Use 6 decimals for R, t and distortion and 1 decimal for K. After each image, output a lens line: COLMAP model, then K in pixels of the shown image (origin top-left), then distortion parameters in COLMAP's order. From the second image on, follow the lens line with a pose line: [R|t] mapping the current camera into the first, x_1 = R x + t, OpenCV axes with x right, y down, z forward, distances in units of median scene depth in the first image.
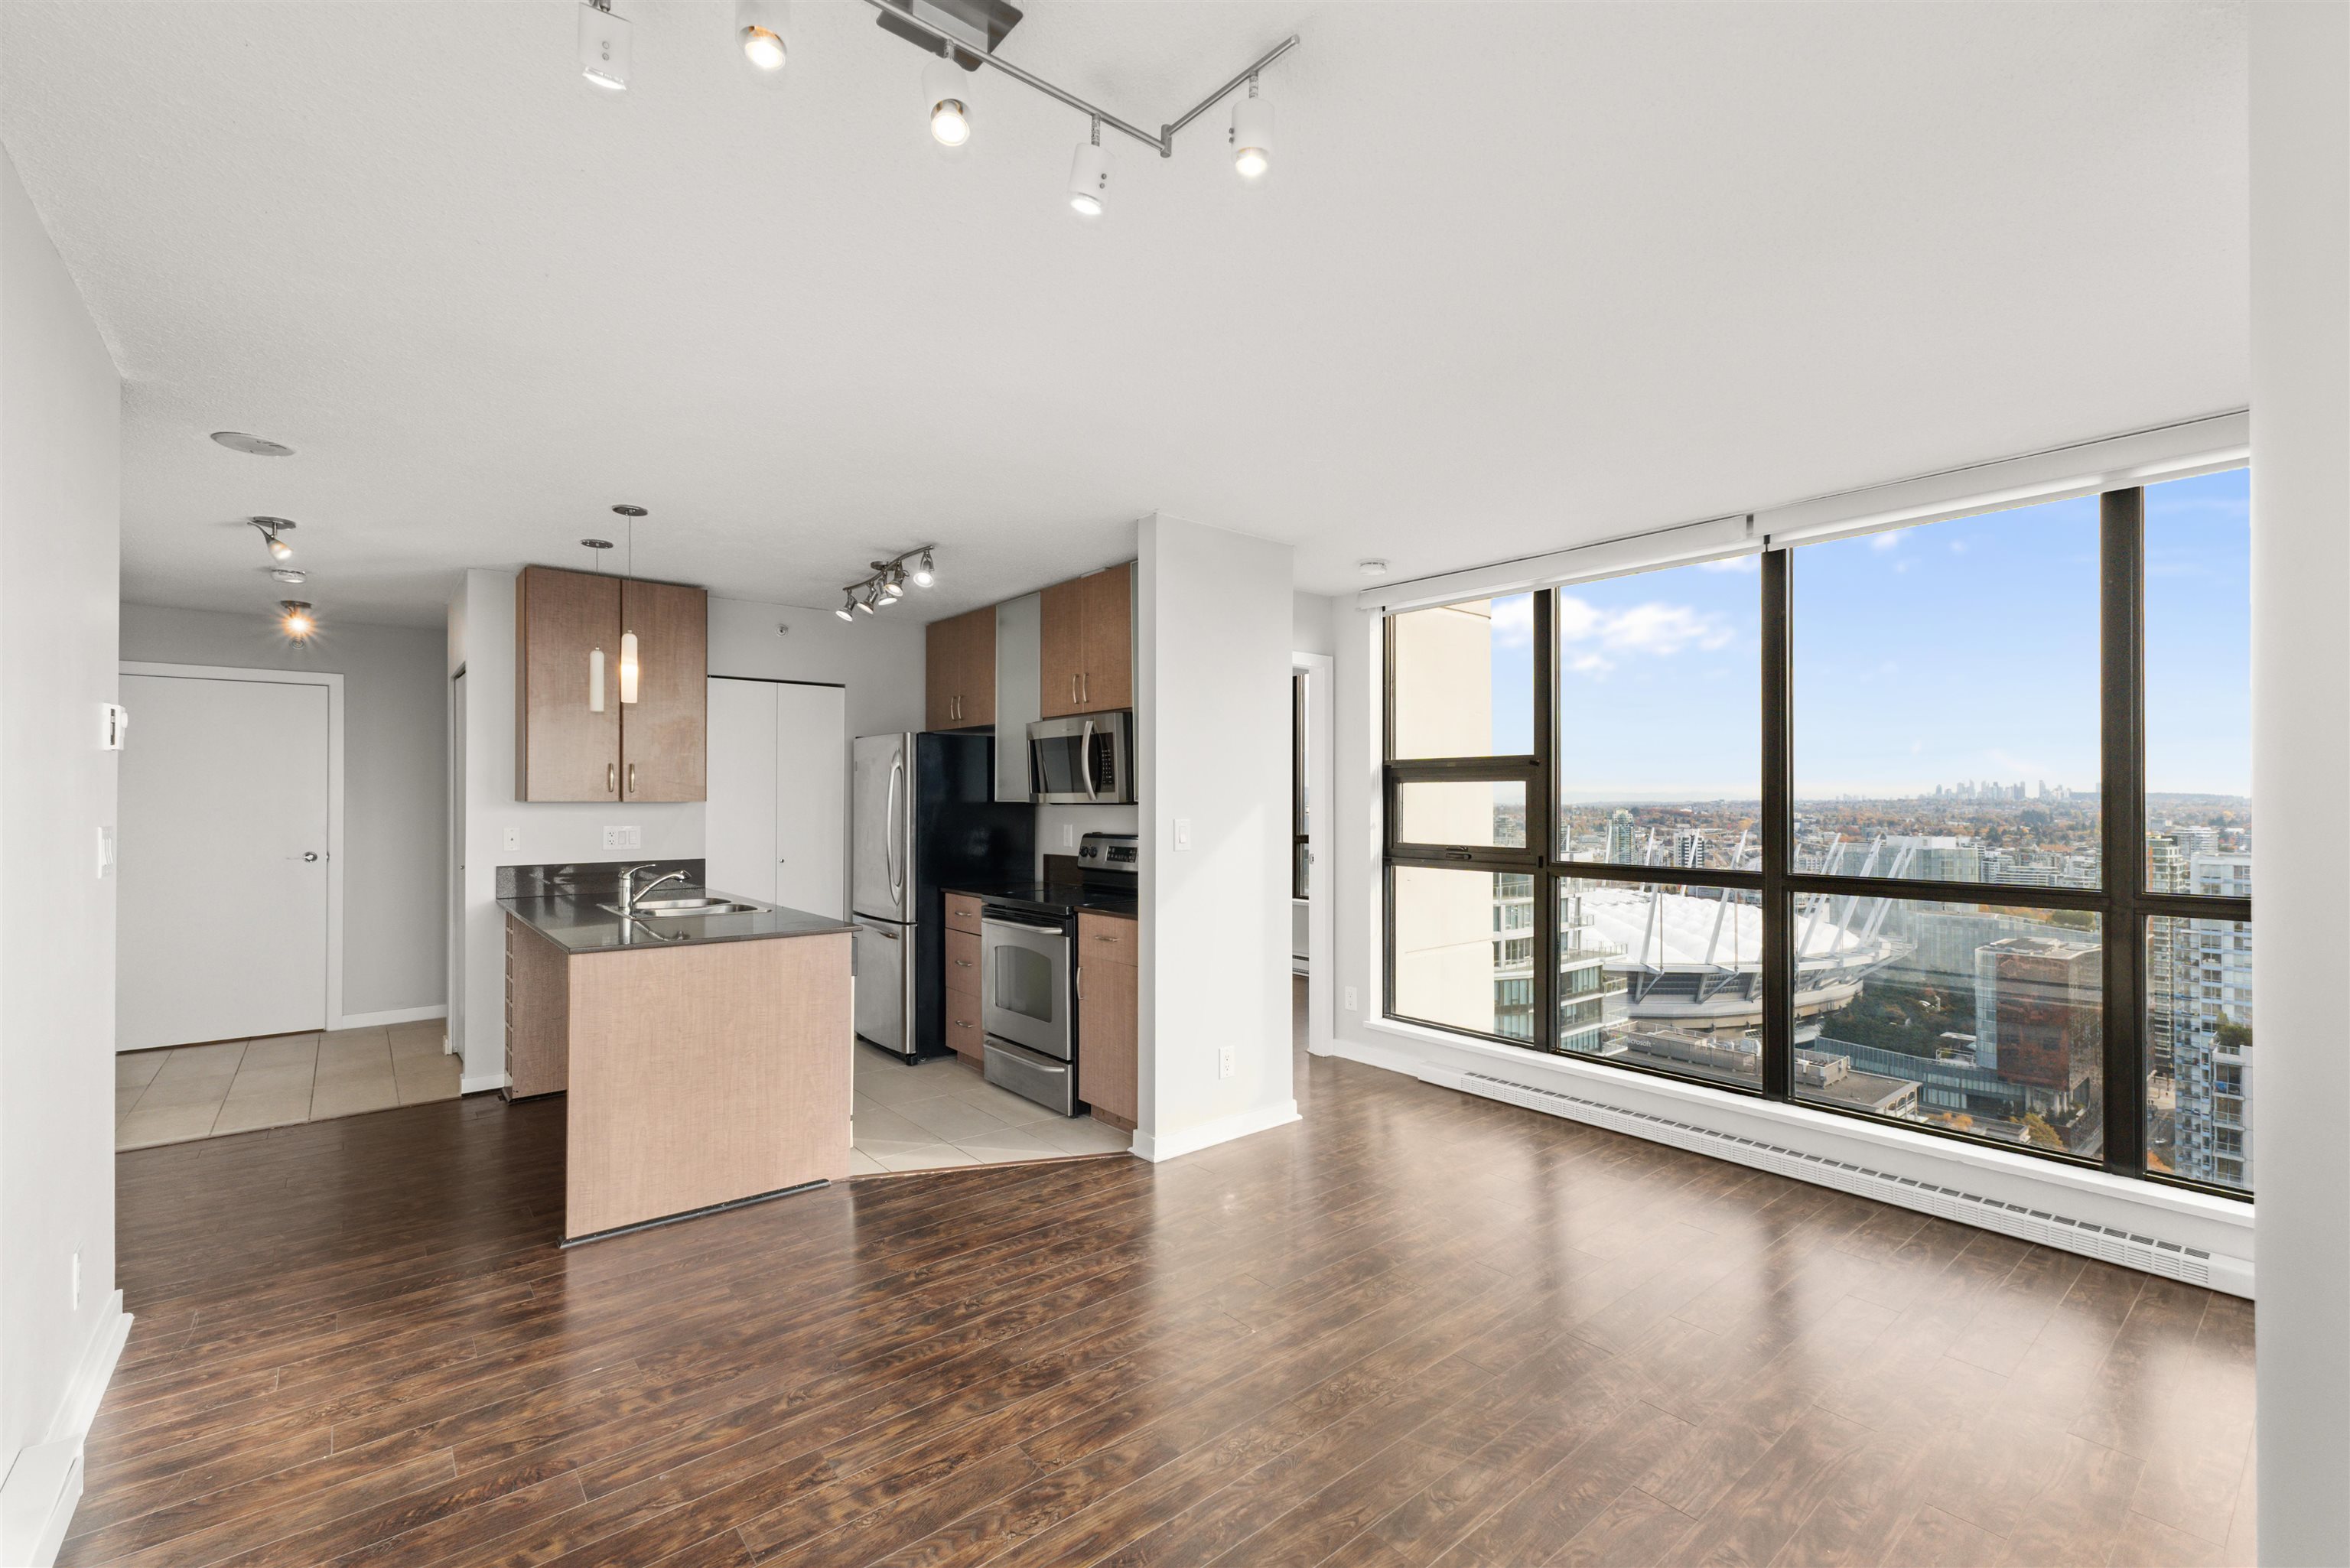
lens RADIAL K [[1002.1, 0, 1177.1], [0, 1002.1, 793.3], [0, 0, 1]] dist [0.008081, -0.000355]
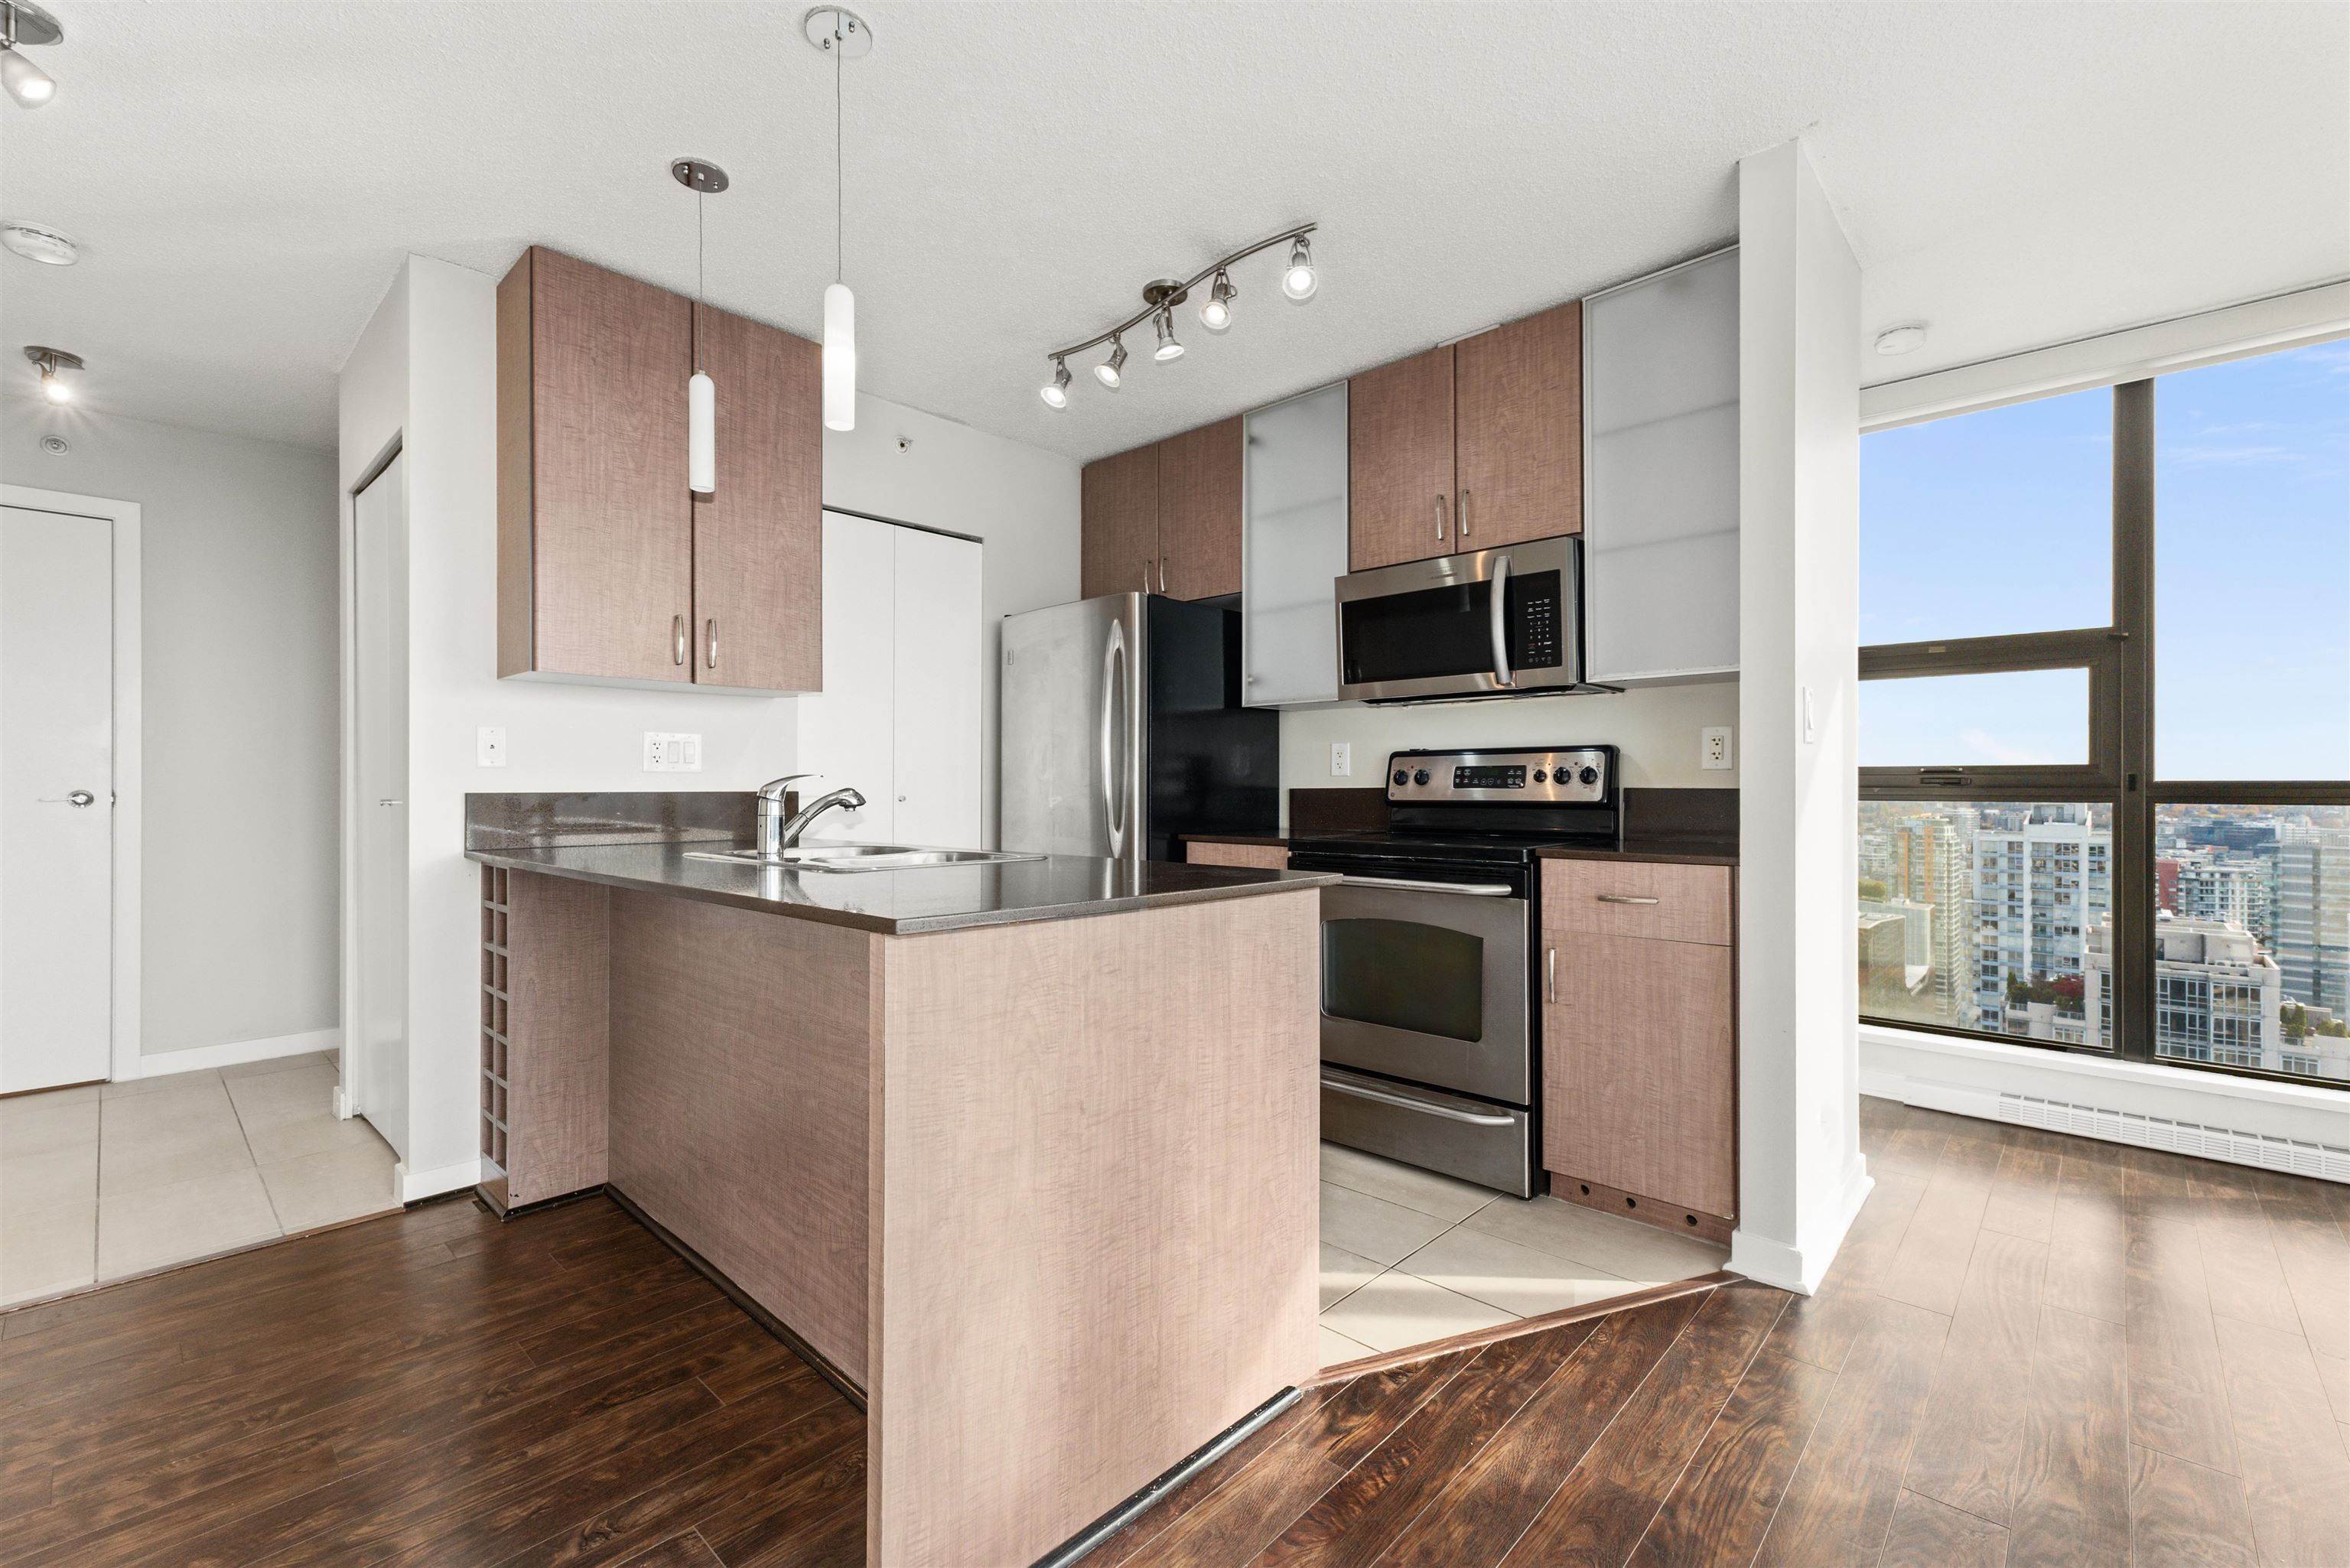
lens RADIAL K [[994.6, 0, 1175.0], [0, 994.6, 784.0], [0, 0, 1]] dist [0.008100, -0.000582]
pose [[0.991752, 0.000528, 0.128171, -0.364180], [-0.001140, 0.999988, 0.004707, 0.066344], [-0.128167, -0.004814, 0.991741, 0.405085]]
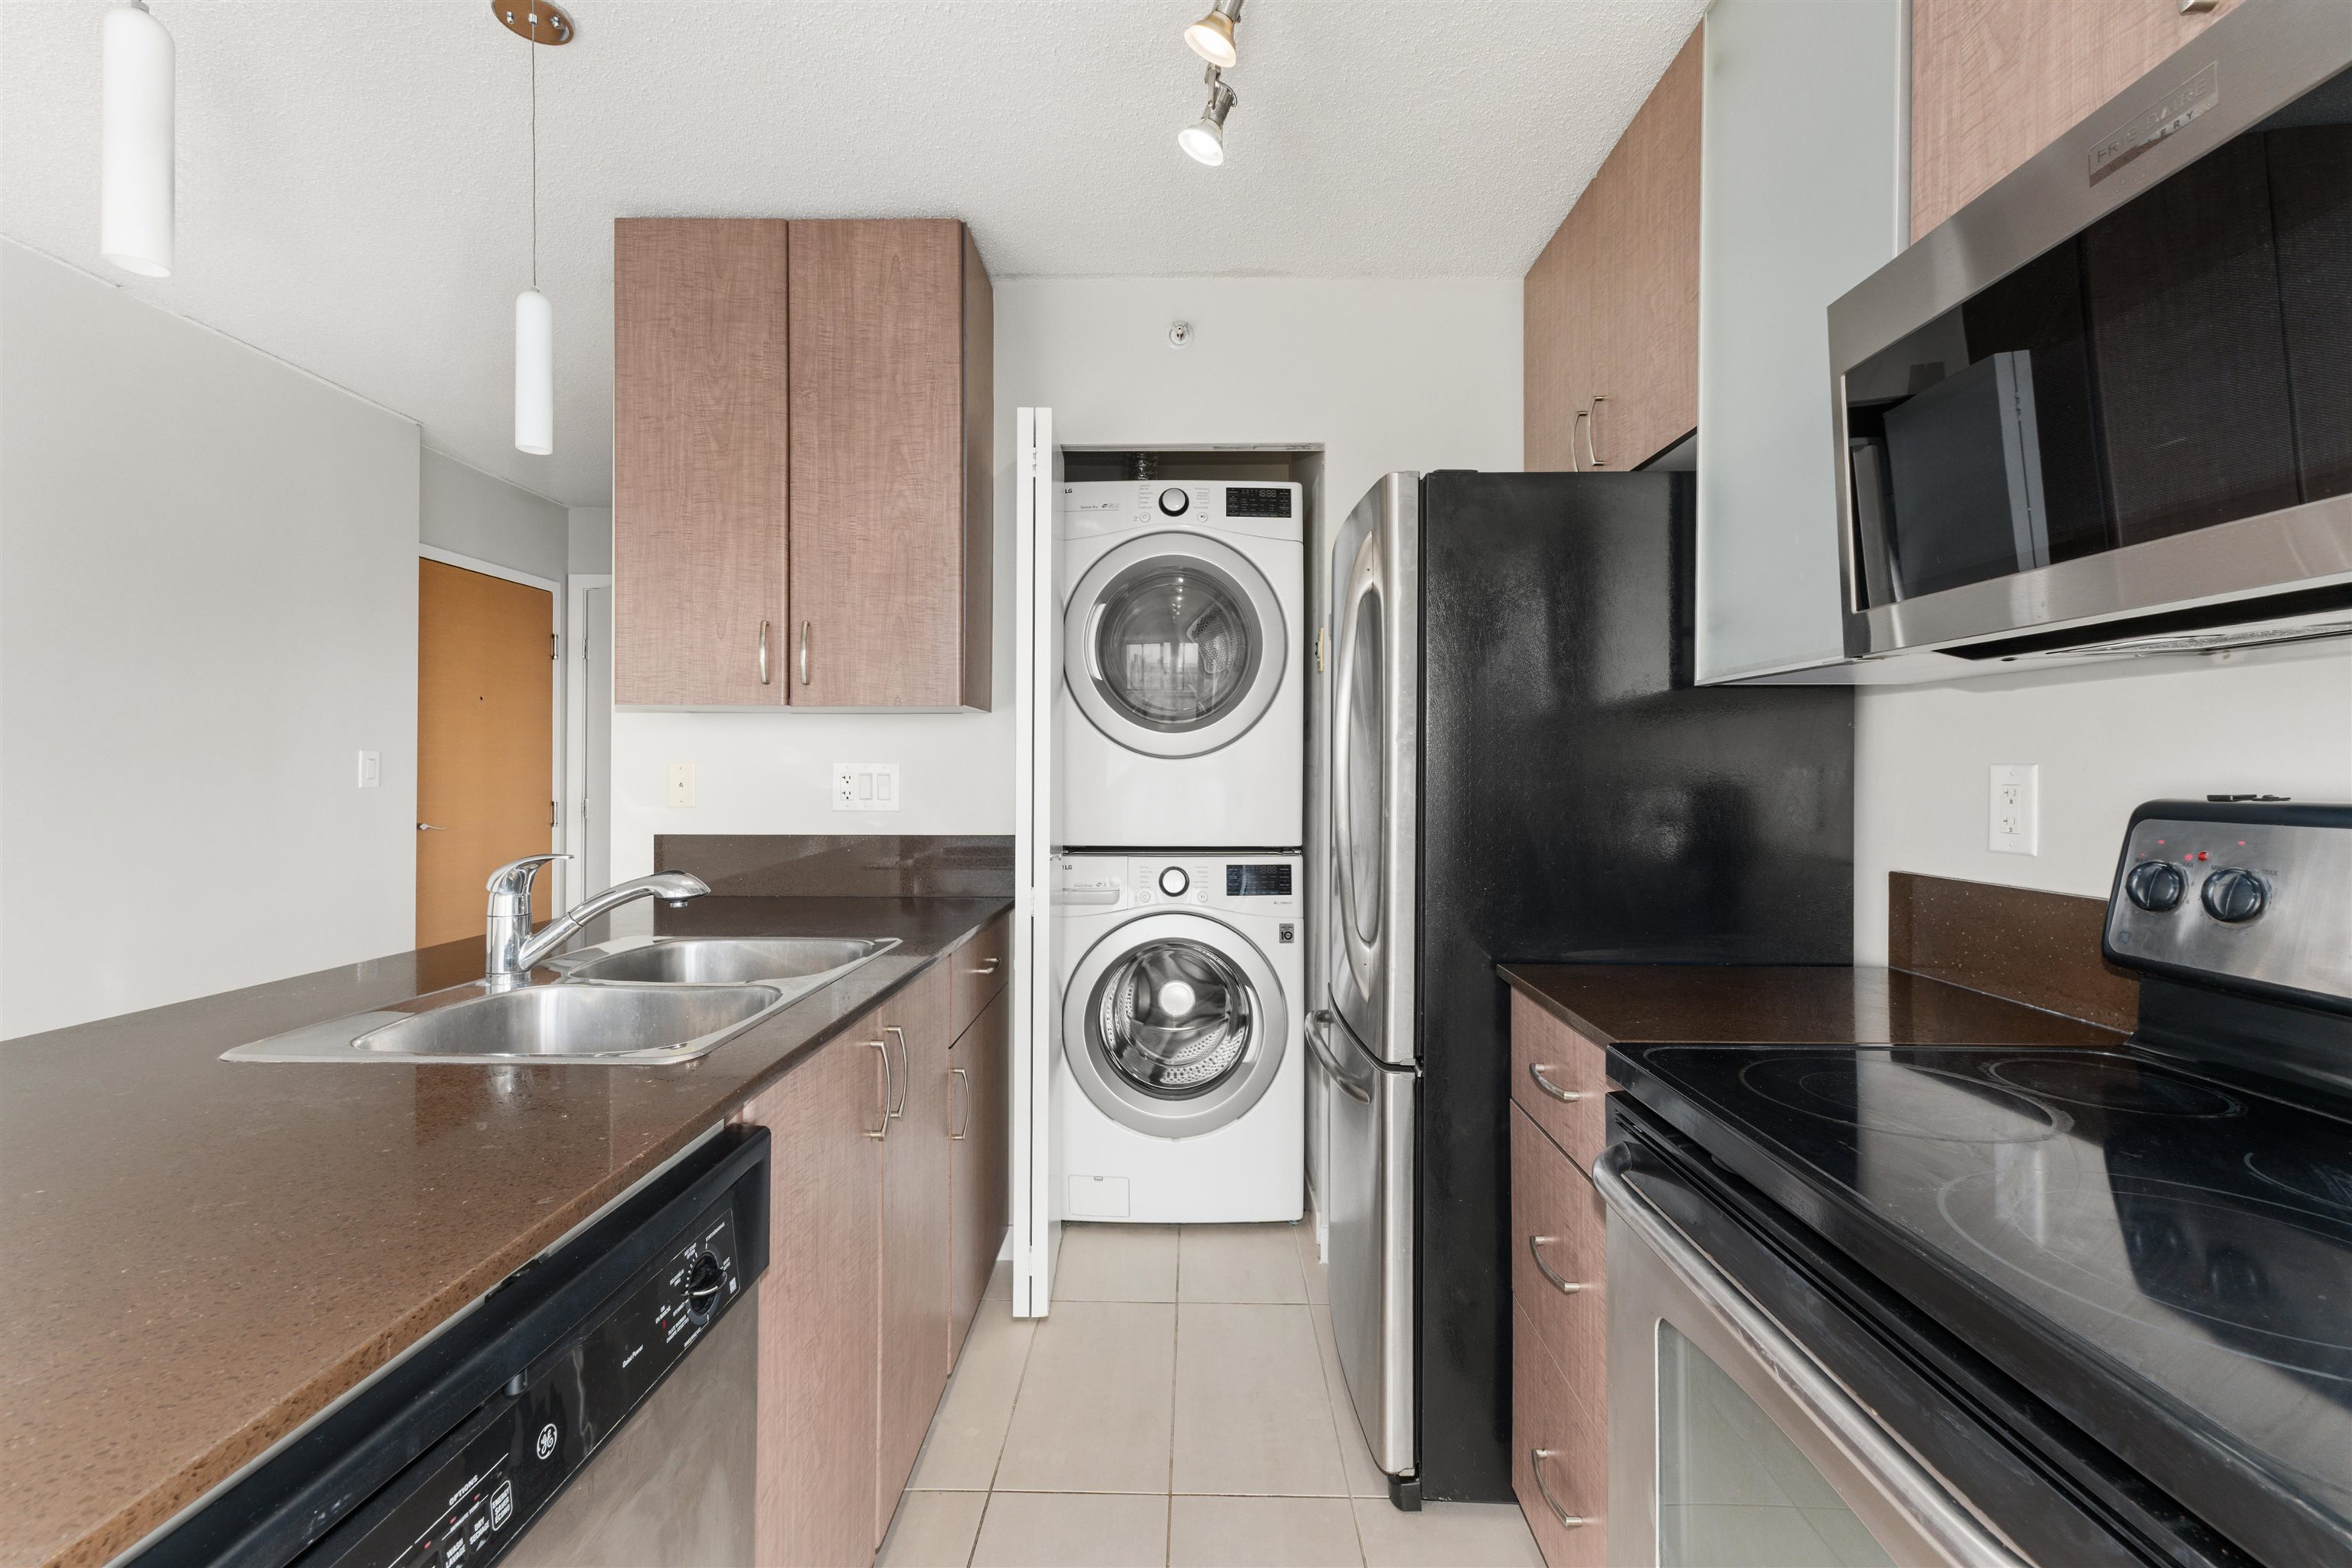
lens RADIAL K [[1002.2, 0, 1179.5], [0, 1002.2, 768.5], [0, 0, 1]] dist [0.007872, -0.000087]
pose [[0.761364, 0.002603, -0.648319, -0.123765], [-0.000103, 0.999992, 0.003893, 0.036694], [0.648324, -0.002897, 0.761359, 0.796055]]
